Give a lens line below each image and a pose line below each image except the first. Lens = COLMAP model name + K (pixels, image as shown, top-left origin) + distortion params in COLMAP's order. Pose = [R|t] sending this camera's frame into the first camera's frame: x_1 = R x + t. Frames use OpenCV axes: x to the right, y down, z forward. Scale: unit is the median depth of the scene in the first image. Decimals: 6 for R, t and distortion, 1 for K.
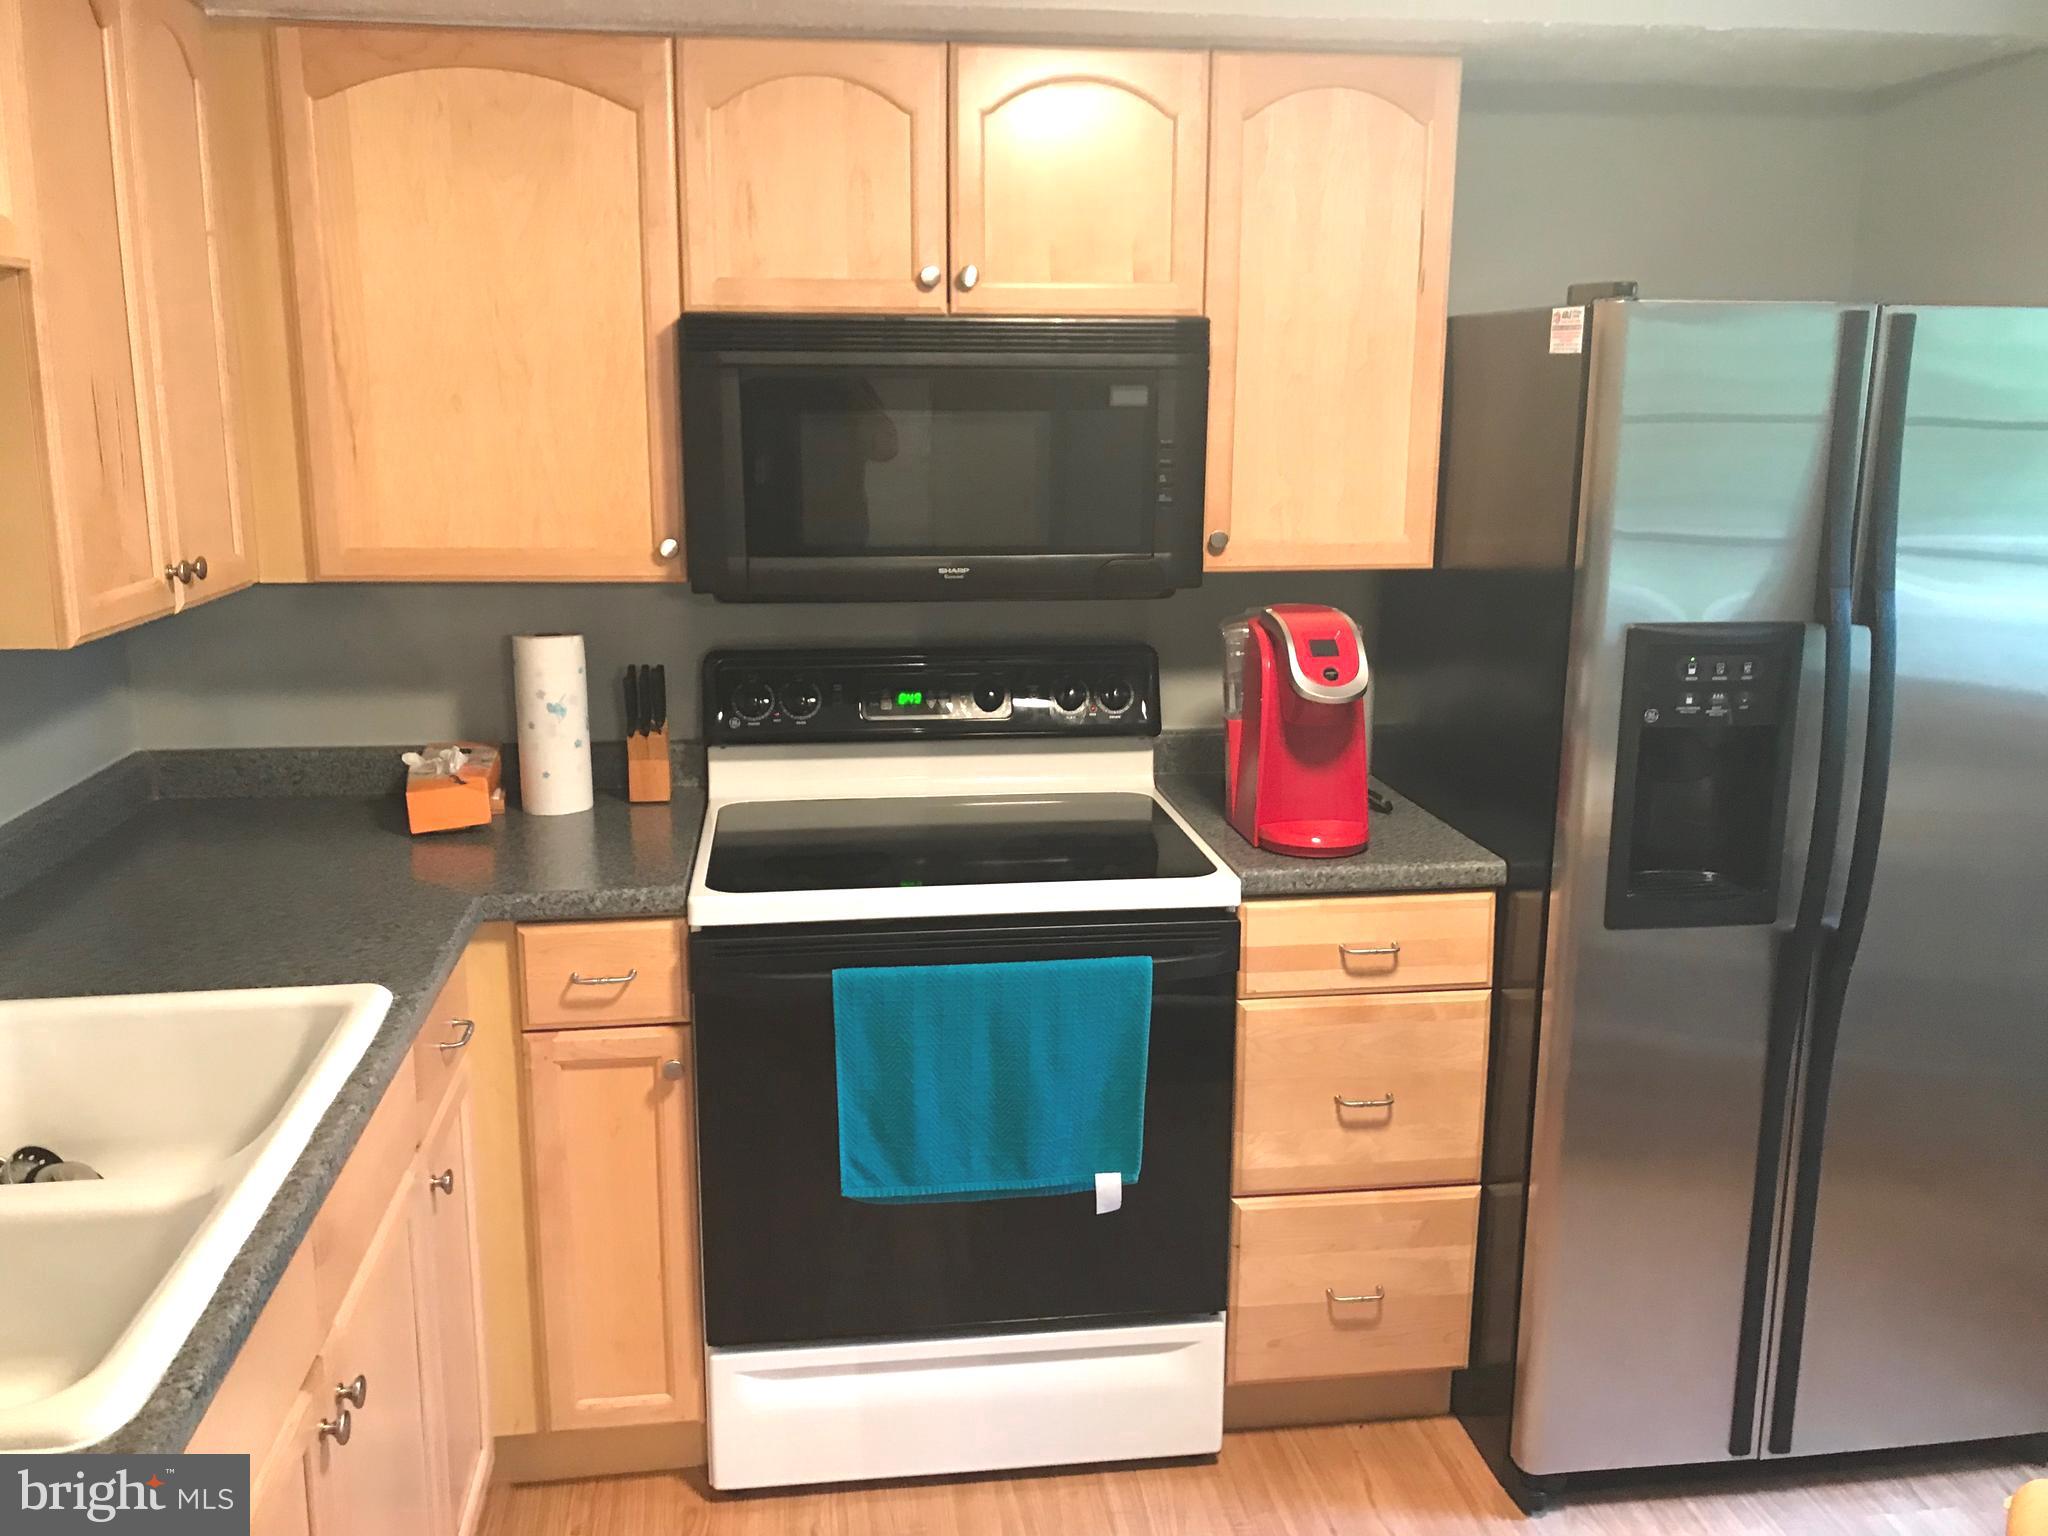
lens RADIAL K [[1709.3, 0, 1021.9], [0, 1709.3, 745.8], [0, 0, 1]] dist [0.005625, 0.004713]
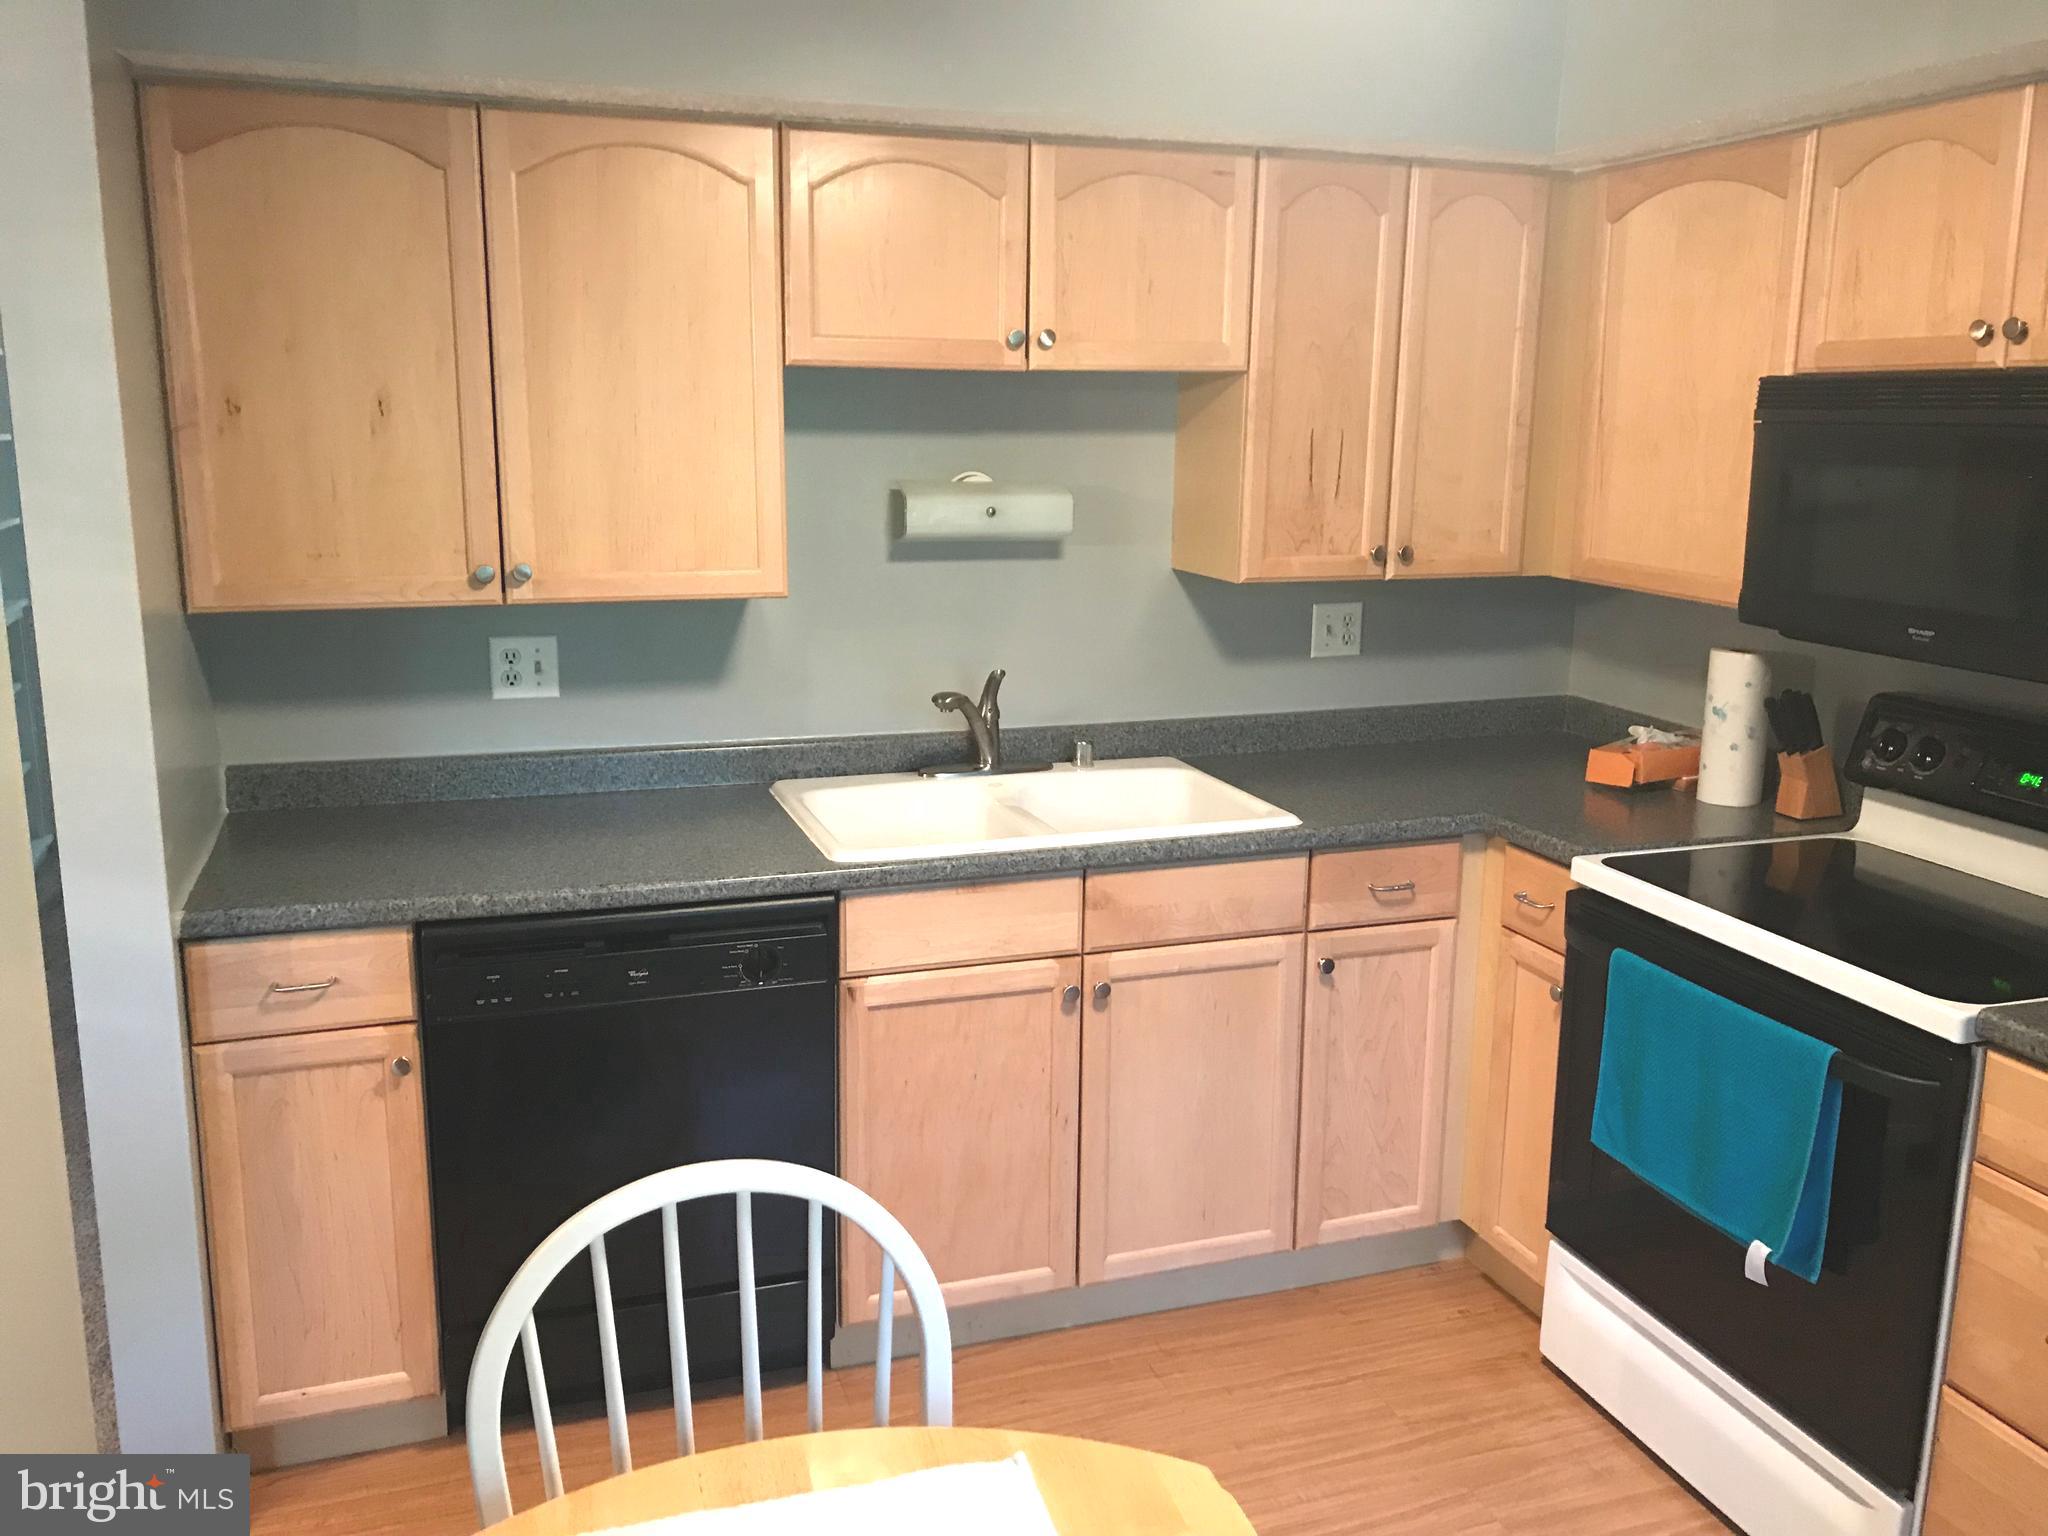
lens RADIAL K [[1675.2, 0, 1024.0], [0, 1675.2, 768.0], [0, 0, 1]] dist [-0.004145, -0.004334]
pose [[0.186467, 0.202128, -0.961444, 0.800912], [-0.207051, 0.964713, 0.162659, -0.078191], [0.960396, 0.168737, 0.221737, 0.317999]]
